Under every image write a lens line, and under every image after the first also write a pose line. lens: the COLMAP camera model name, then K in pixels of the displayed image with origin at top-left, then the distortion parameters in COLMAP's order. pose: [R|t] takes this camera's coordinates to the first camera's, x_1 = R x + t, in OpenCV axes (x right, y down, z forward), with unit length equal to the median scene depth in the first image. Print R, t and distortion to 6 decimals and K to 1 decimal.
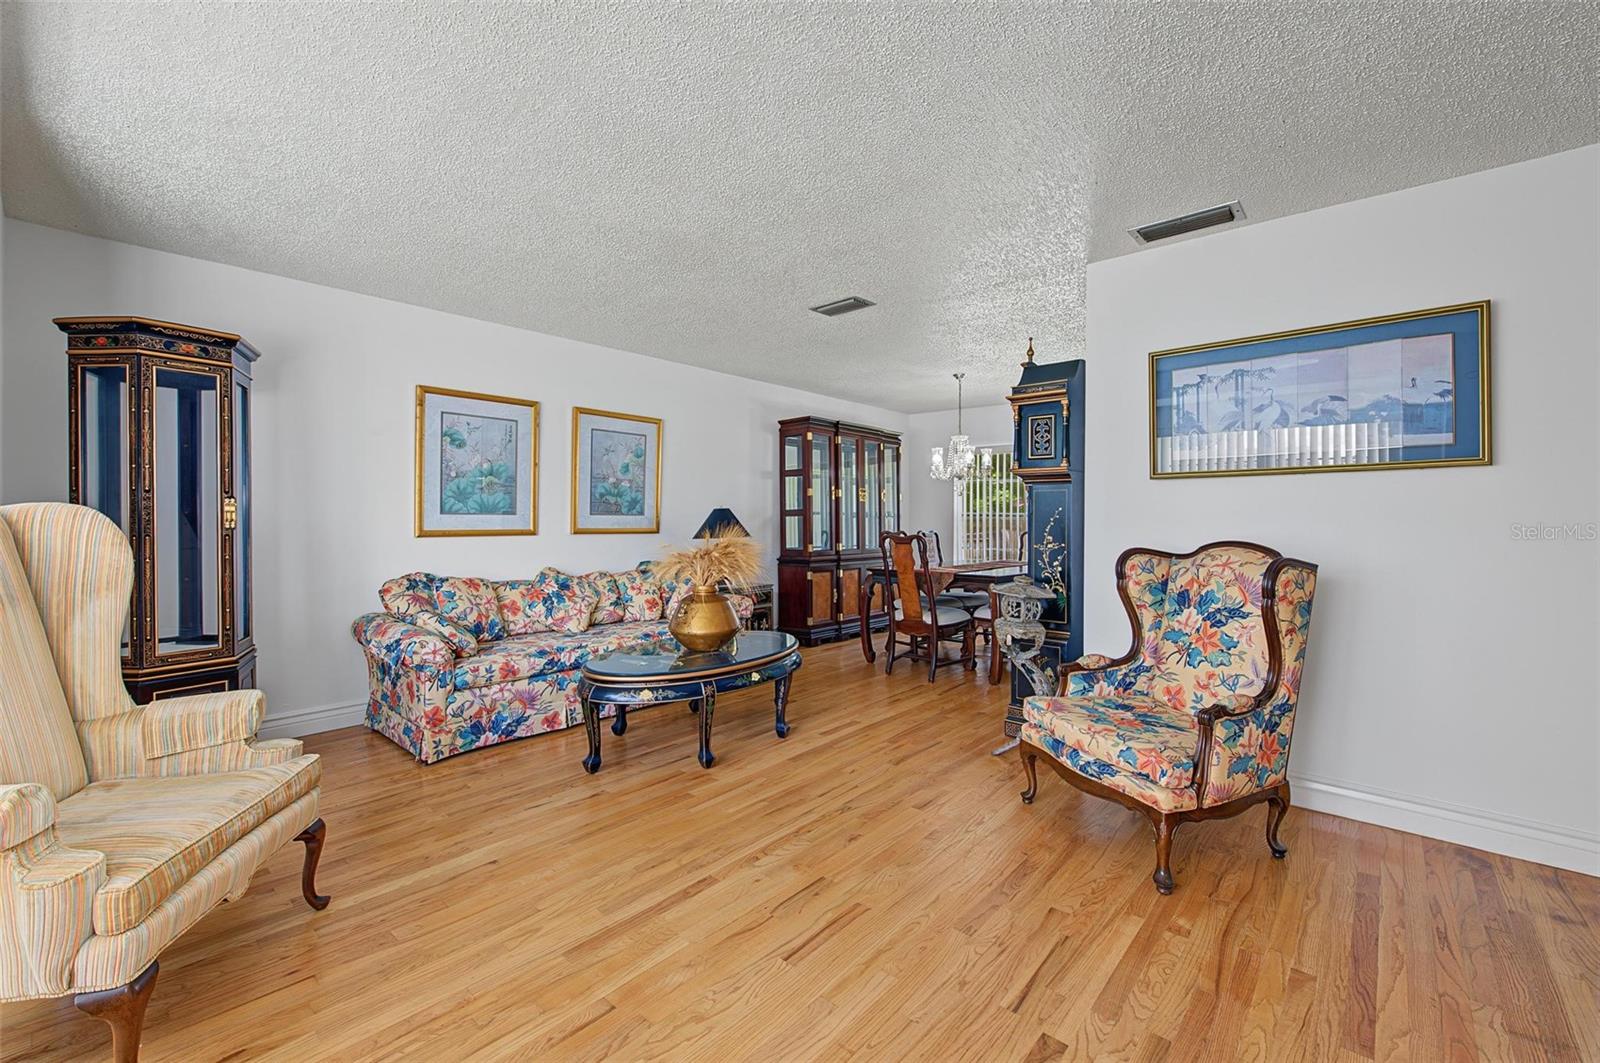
lens RADIAL K [[657.7, 0, 791.8], [0, 657.7, 524.7], [0, 0, 1]] dist [0.002160, -0.003461]
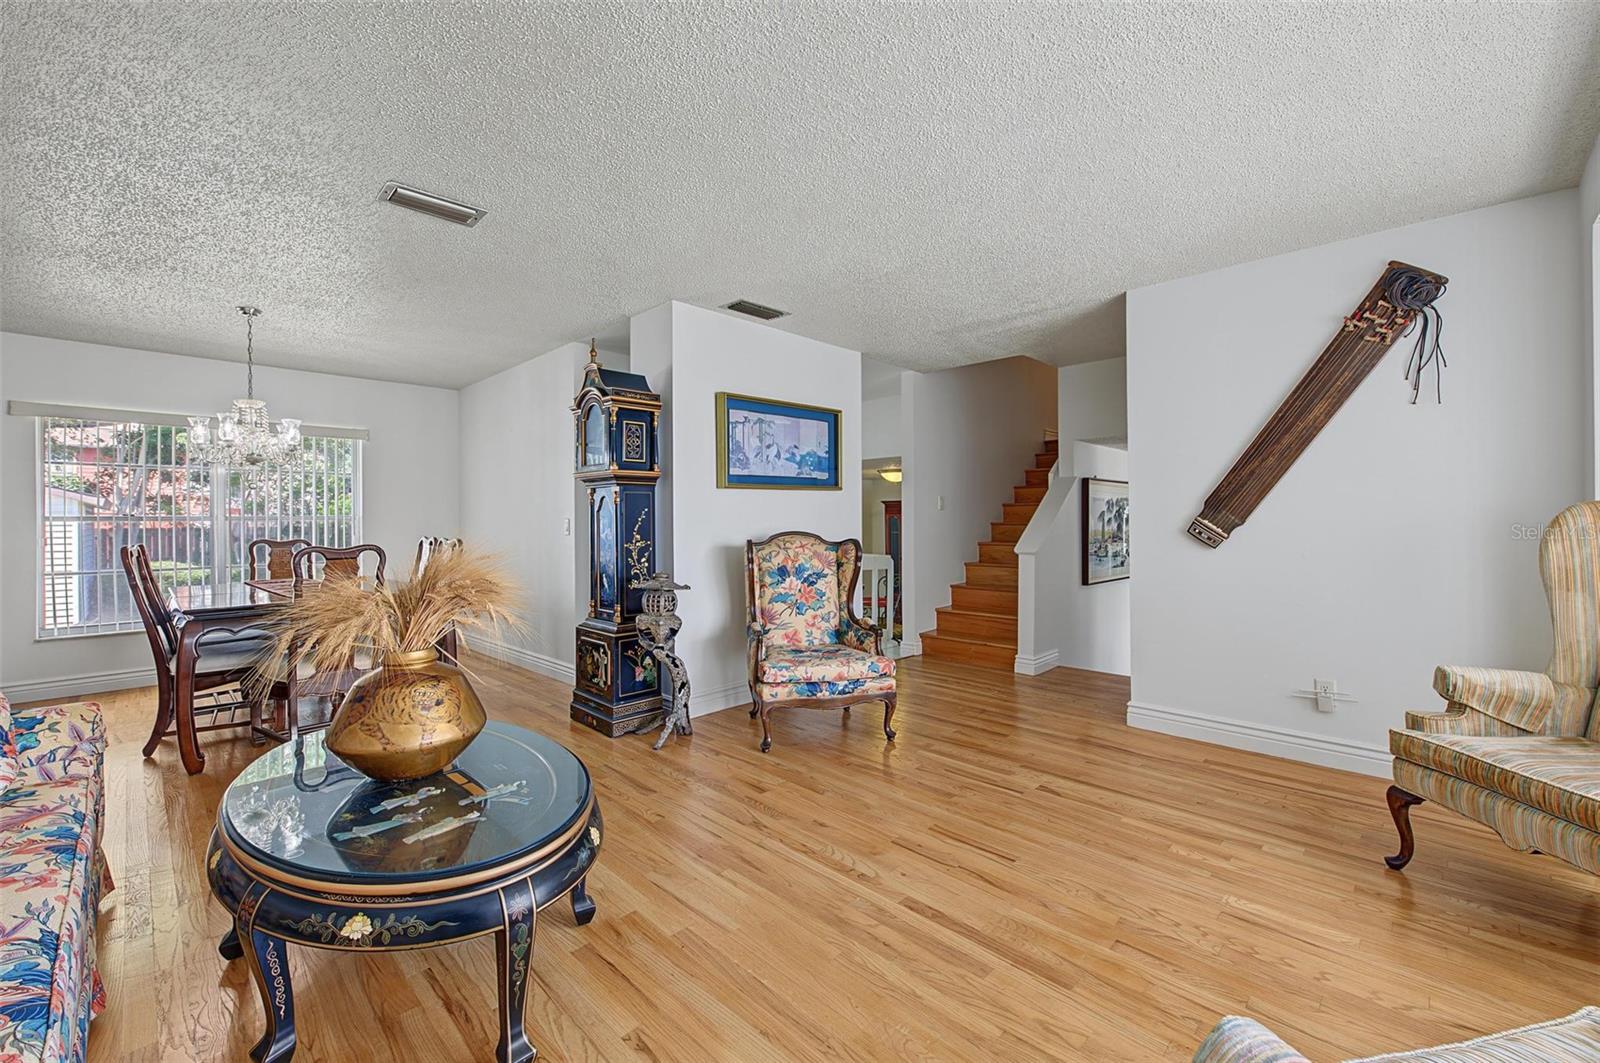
lens RADIAL K [[657.7, 0, 796.8], [0, 657.7, 522.2], [0, 0, 1]] dist [0.002160, -0.003461]
pose [[0.045870, -0.008526, 0.998911, -0.671880], [0.020080, 0.999769, 0.007611, -0.006642], [-0.998746, 0.019709, 0.046031, 0.698427]]
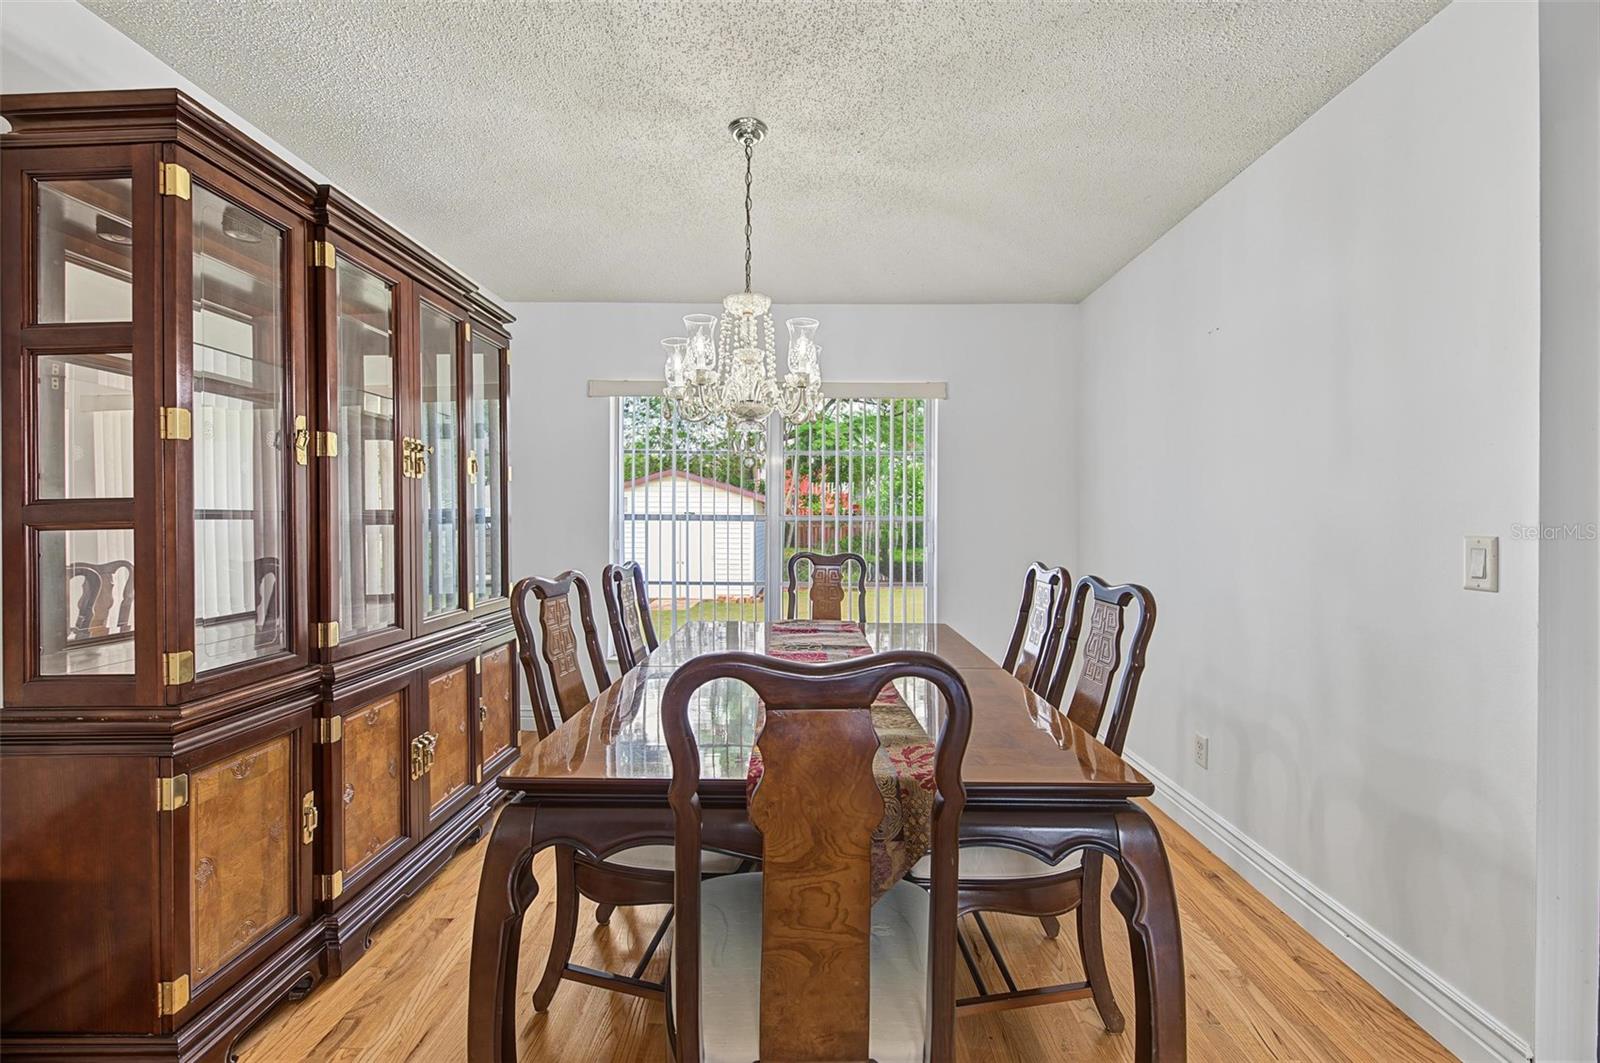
lens RADIAL K [[656.9, 0, 796.0], [0, 656.9, 514.1], [0, 0, 1]] dist [-0.001265, -0.000146]
pose [[0.757913, 0.004102, 0.652342, 0.075513], [0.003815, 0.999935, -0.010720, -0.025877], [-0.652344, 0.010614, 0.757849, 1.216440]]
